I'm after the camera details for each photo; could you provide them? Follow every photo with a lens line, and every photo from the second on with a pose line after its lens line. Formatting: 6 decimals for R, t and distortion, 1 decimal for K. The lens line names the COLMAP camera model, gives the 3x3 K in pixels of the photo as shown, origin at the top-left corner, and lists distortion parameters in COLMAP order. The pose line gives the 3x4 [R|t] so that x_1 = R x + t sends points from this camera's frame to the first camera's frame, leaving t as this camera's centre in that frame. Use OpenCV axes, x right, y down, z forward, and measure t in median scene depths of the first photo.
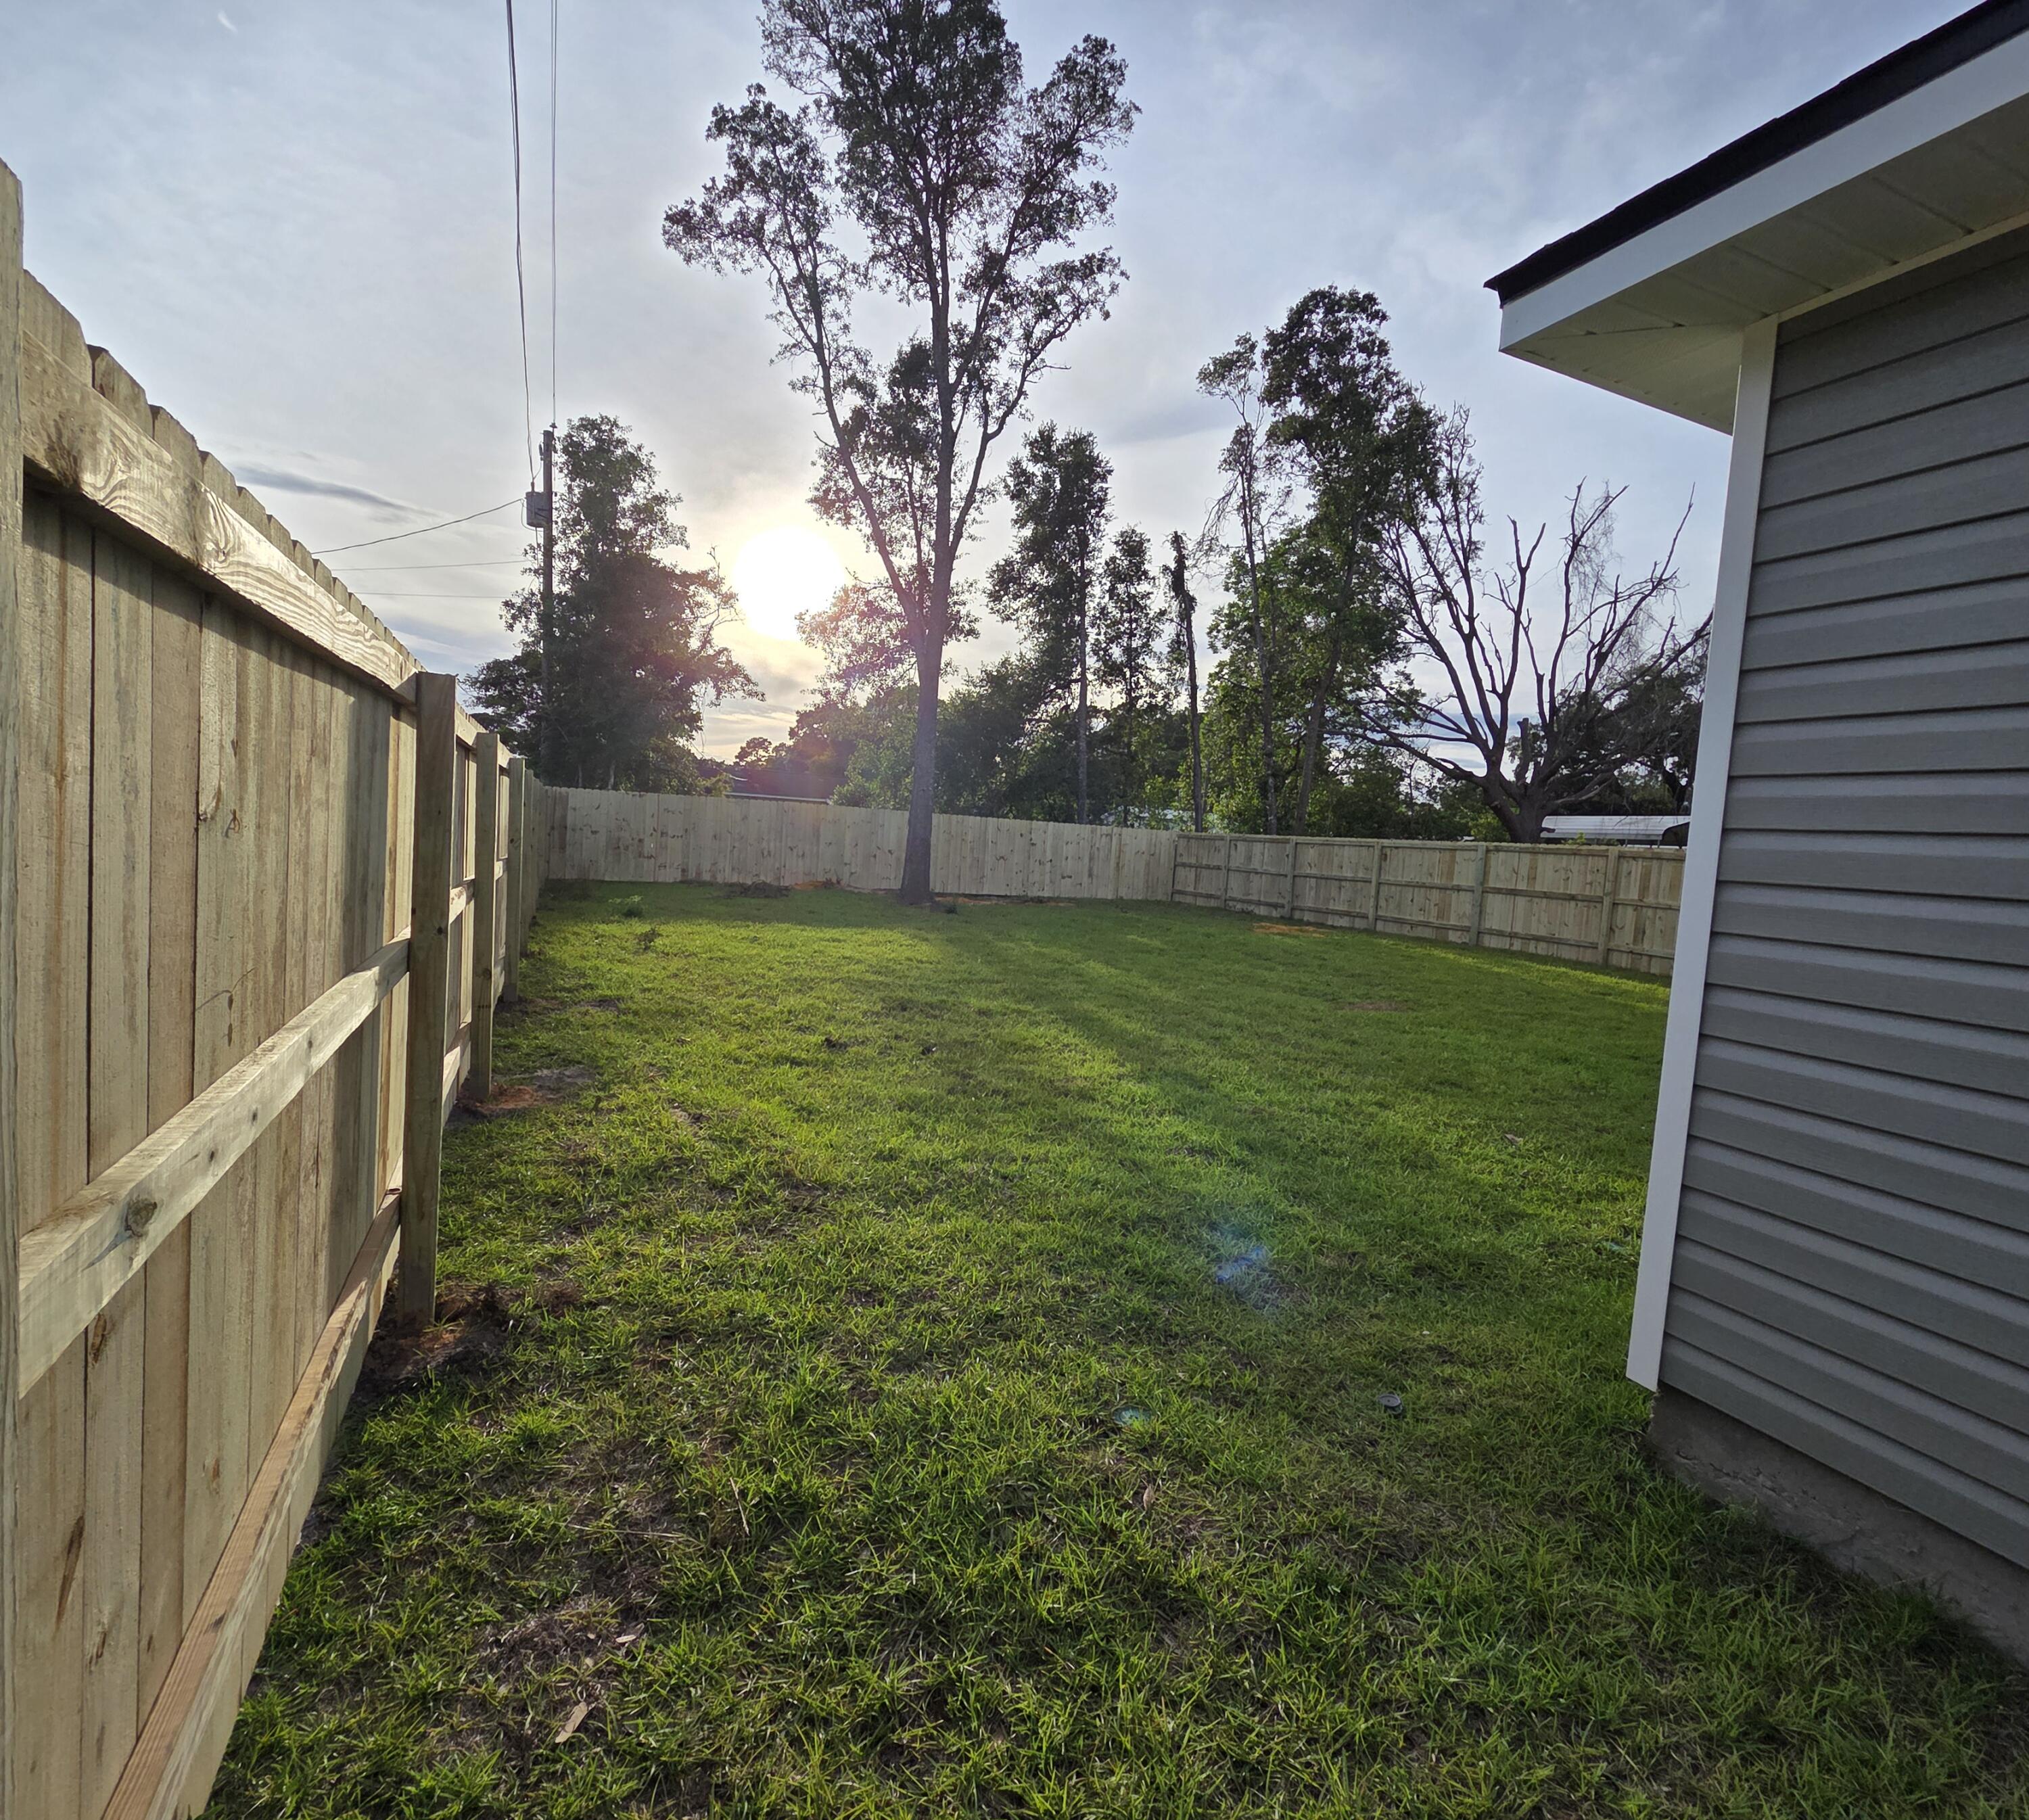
lens RADIAL K [[1041.1, 0, 1014.5], [0, 1041.1, 910.0], [0, 0, 1]] dist [0.021274, -0.001745]
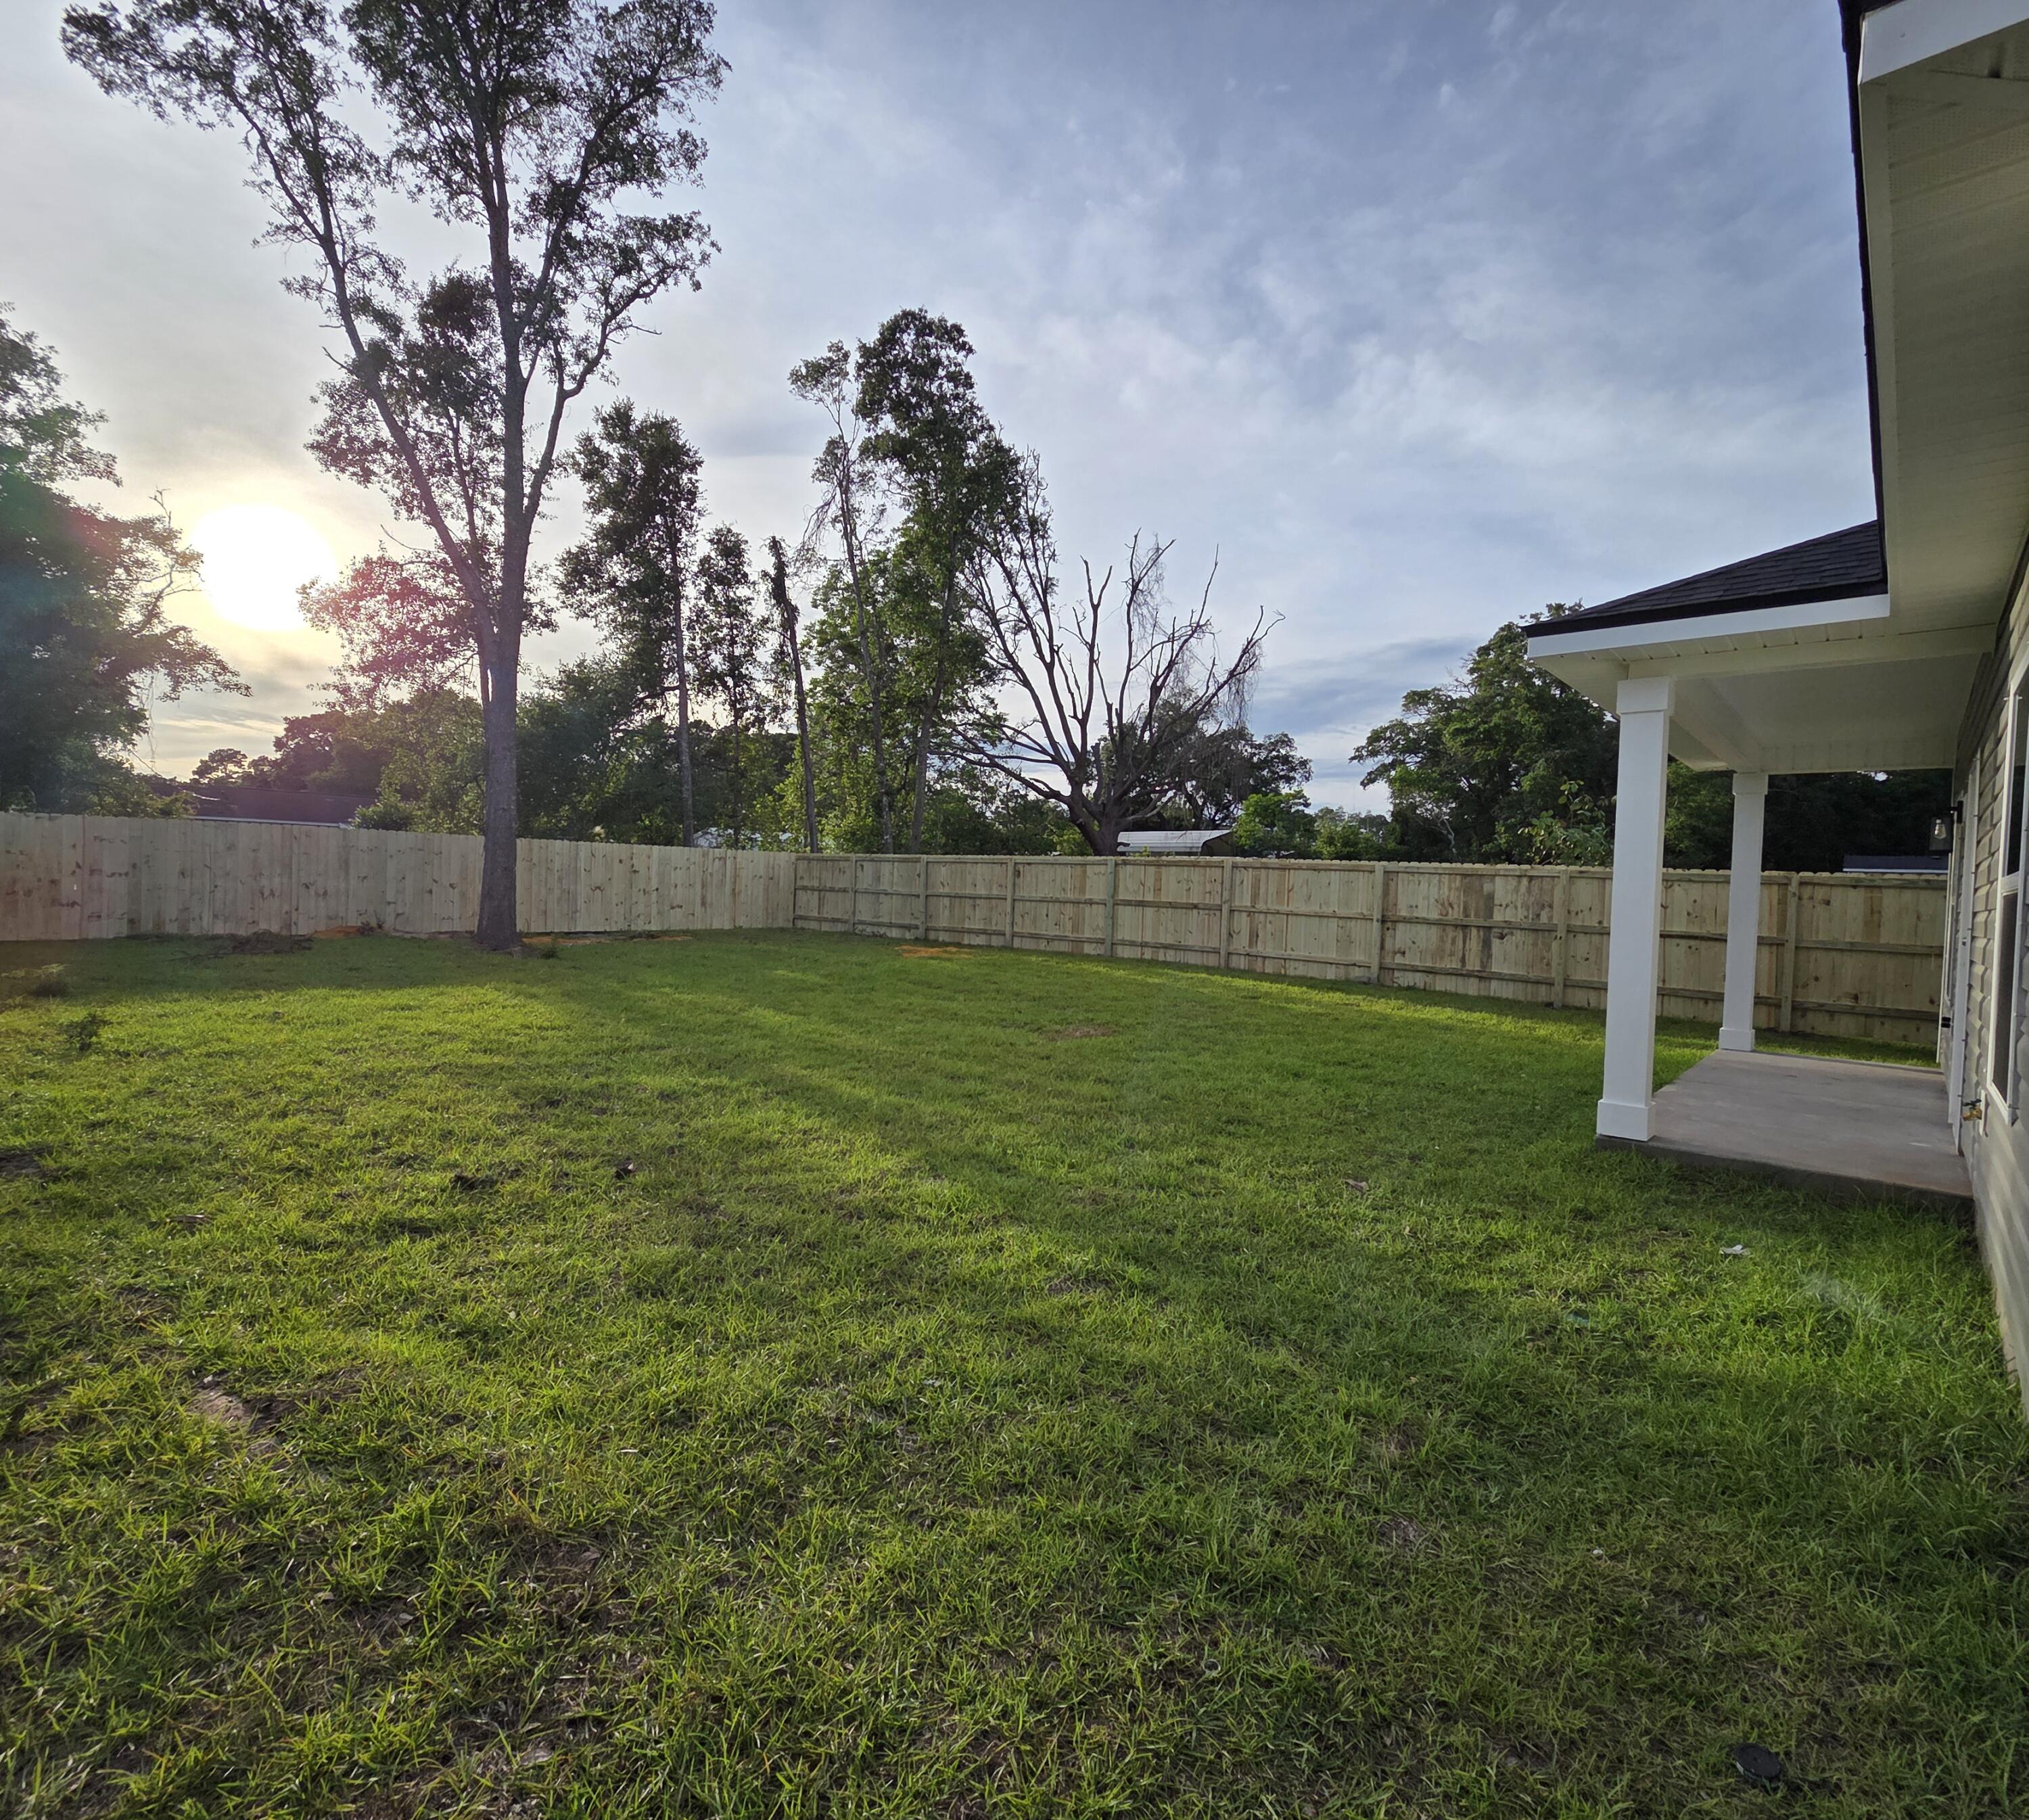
lens RADIAL K [[1012.8, 0, 1014.5], [0, 1012.8, 910.0], [0, 0, 1]] dist [0.010349, -0.005169]
pose [[0.912655, -0.044976, 0.406248, -0.038950], [0.052435, 0.998598, -0.007241, -0.007449], [-0.405353, 0.027910, 0.913734, 0.091952]]
